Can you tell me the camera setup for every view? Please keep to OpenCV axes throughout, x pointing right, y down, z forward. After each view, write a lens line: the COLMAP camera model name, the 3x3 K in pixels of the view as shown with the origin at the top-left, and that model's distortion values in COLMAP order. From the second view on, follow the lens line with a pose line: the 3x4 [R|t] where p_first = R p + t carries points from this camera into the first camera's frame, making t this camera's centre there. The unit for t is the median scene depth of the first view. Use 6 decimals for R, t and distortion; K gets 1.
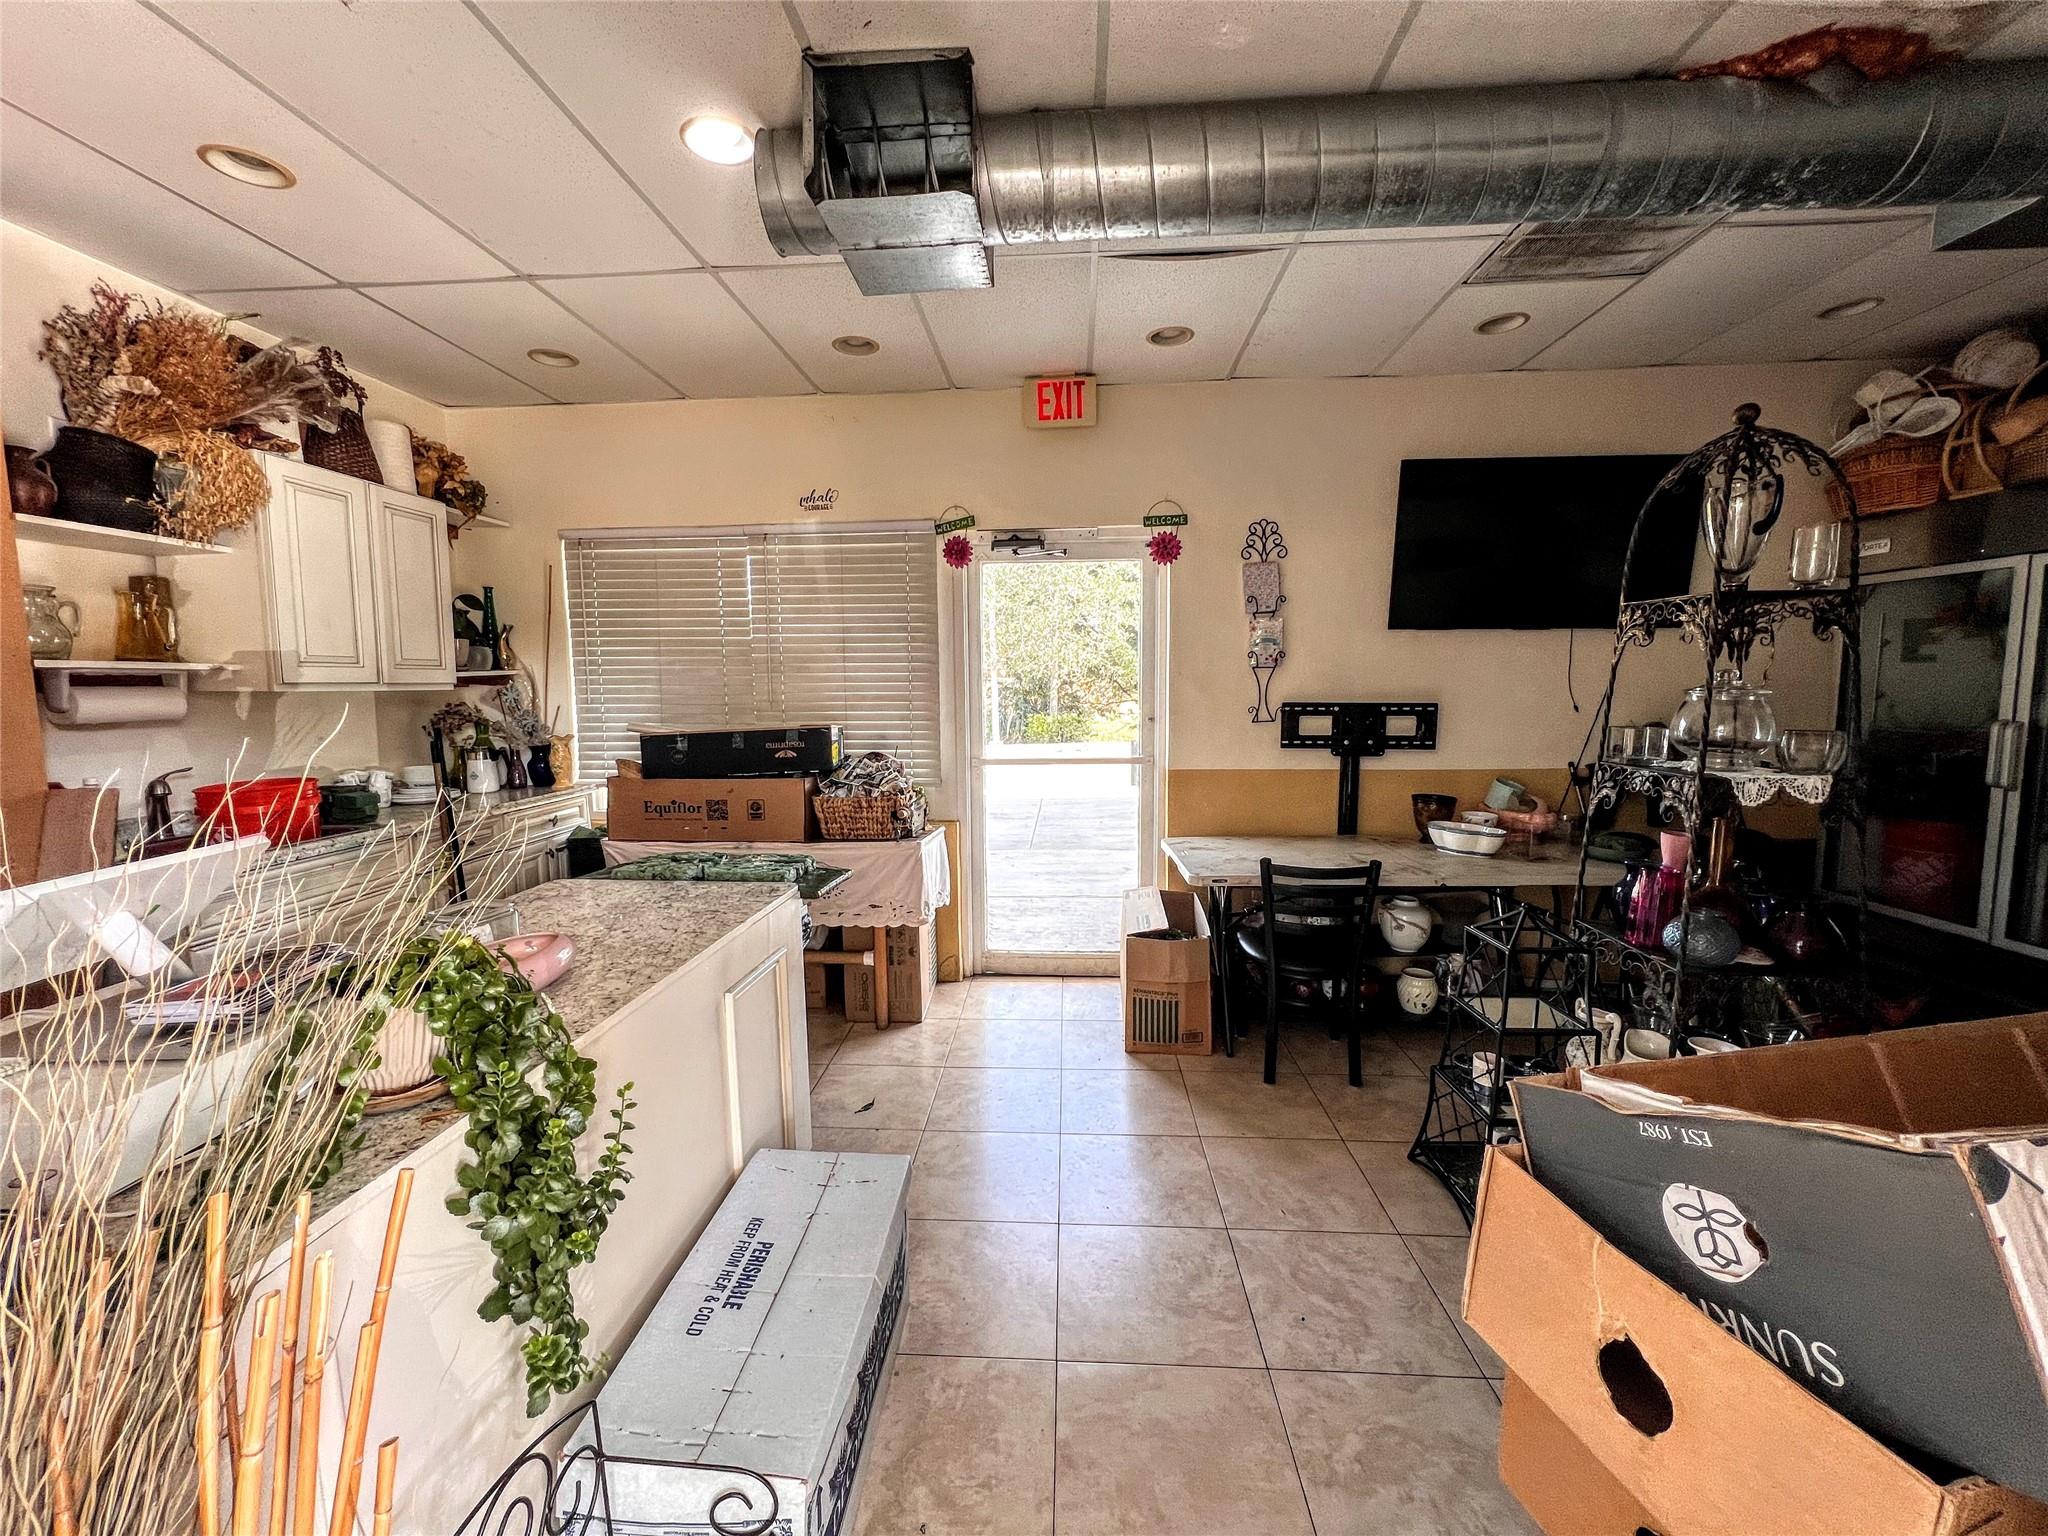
lens RADIAL K [[818.7, 0, 1024.0], [0, 818.7, 768.0], [0, 0, 1]] dist [-0.001441, -0.000460]
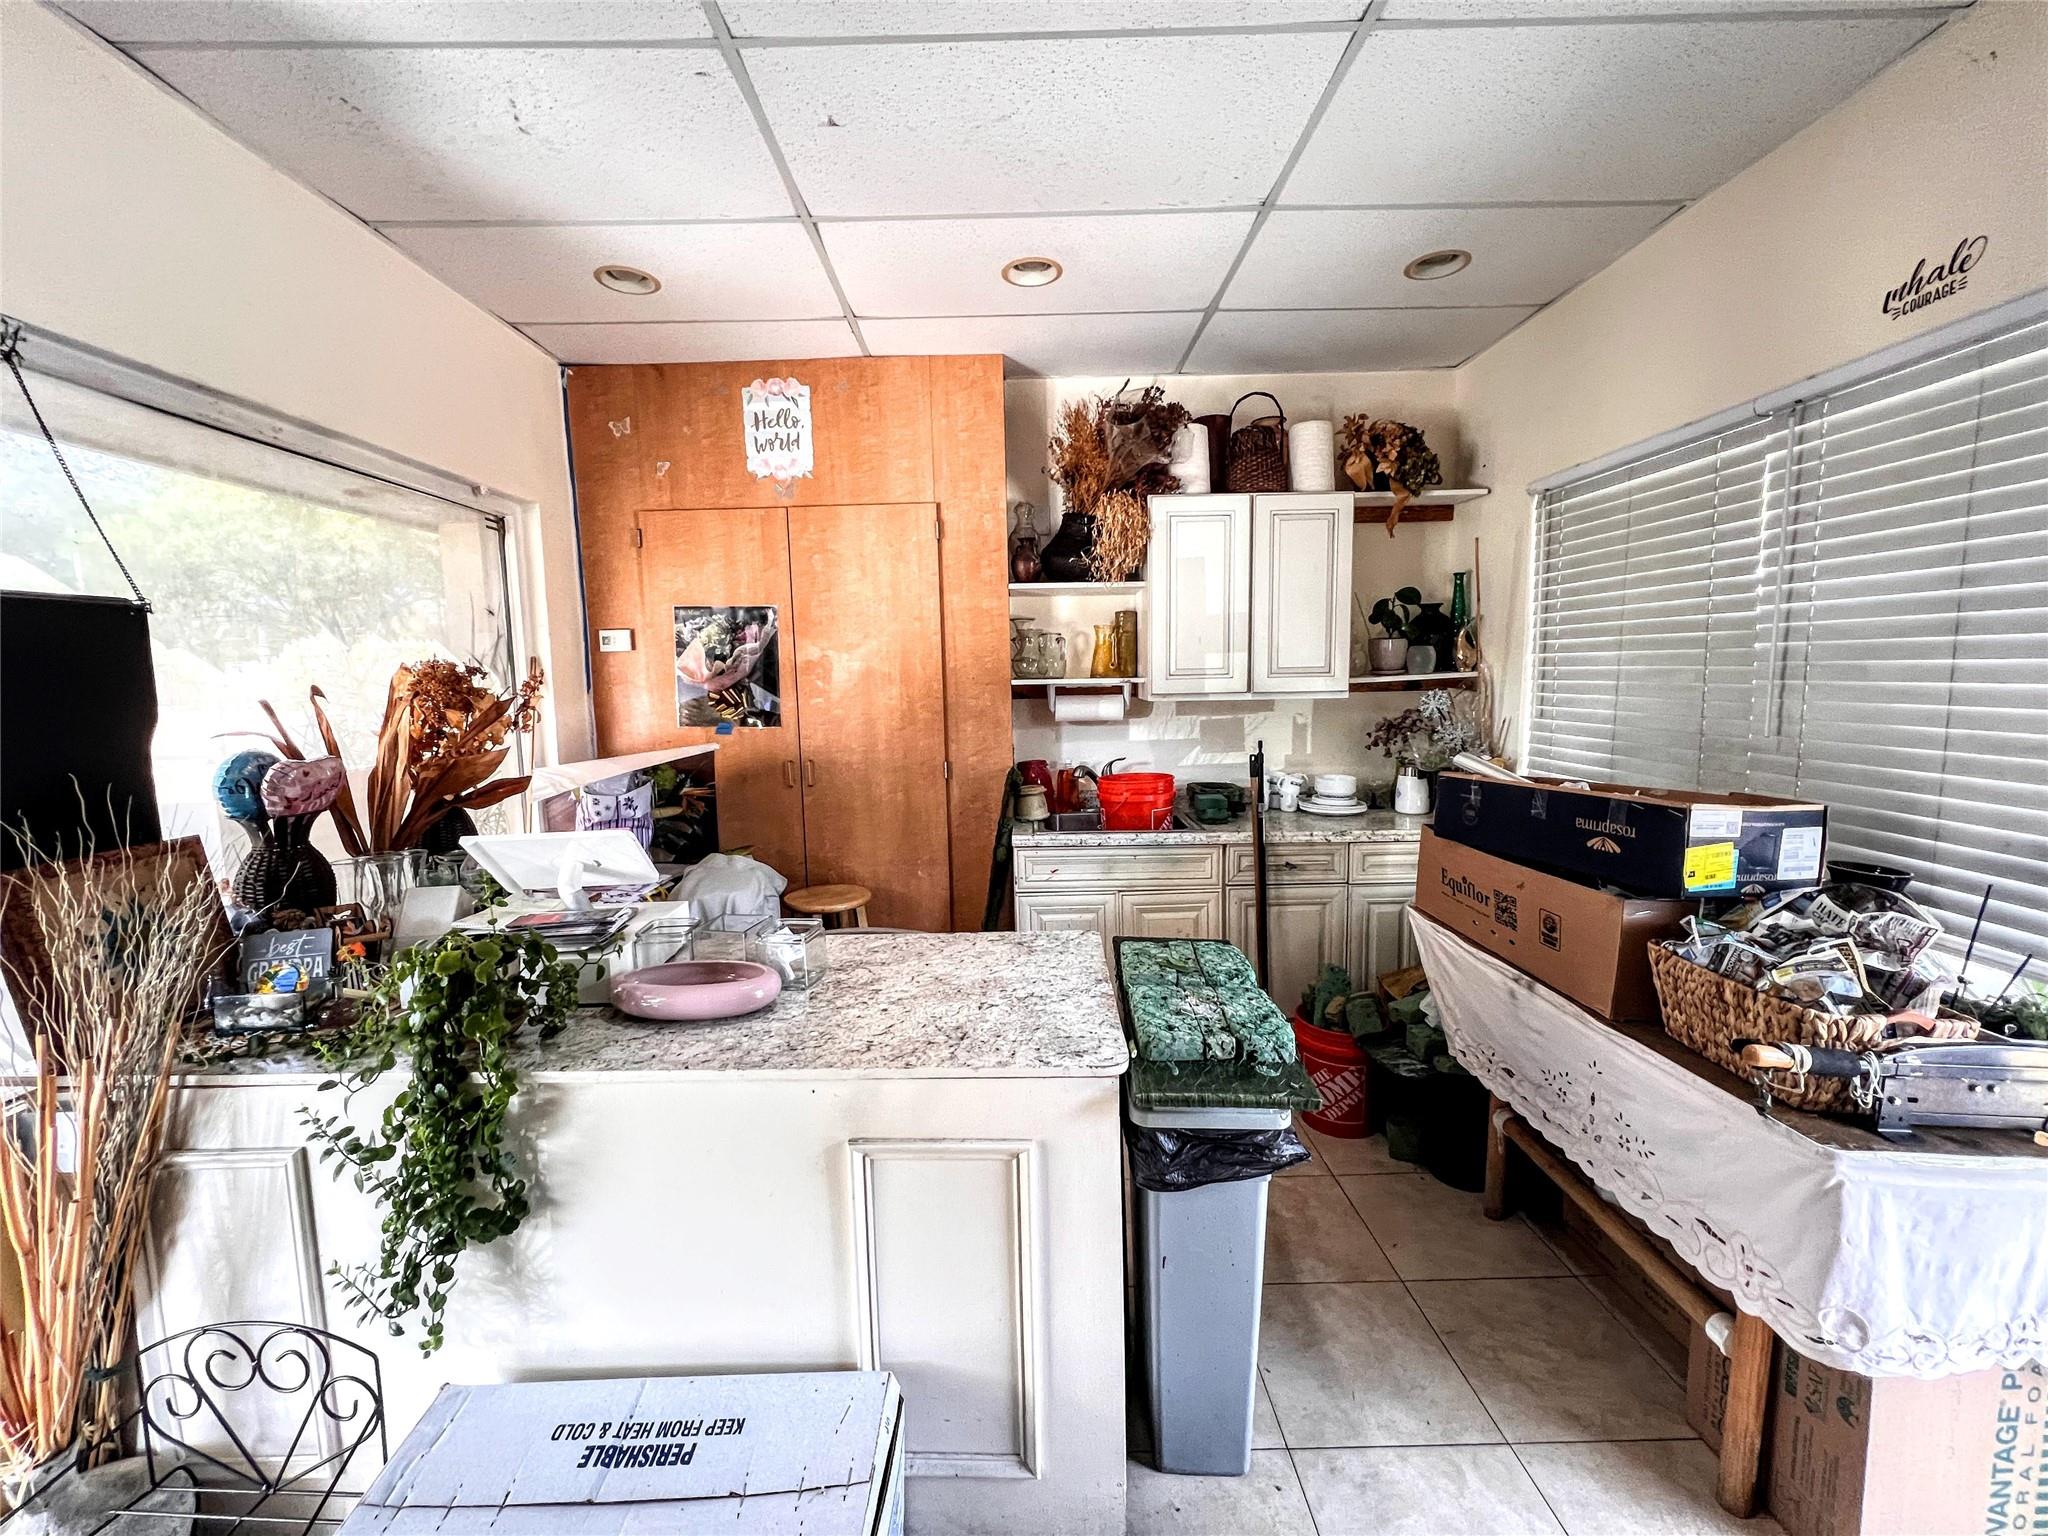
lens RADIAL K [[818.7, 0, 1024.0], [0, 818.7, 768.0], [0, 0, 1]] dist [-0.001441, -0.000460]
pose [[0.066041, 0.120861, -0.990470, 0.195620], [-0.085409, 0.989679, 0.115070, -0.092985], [0.994155, 0.076996, 0.075682, 0.578206]]
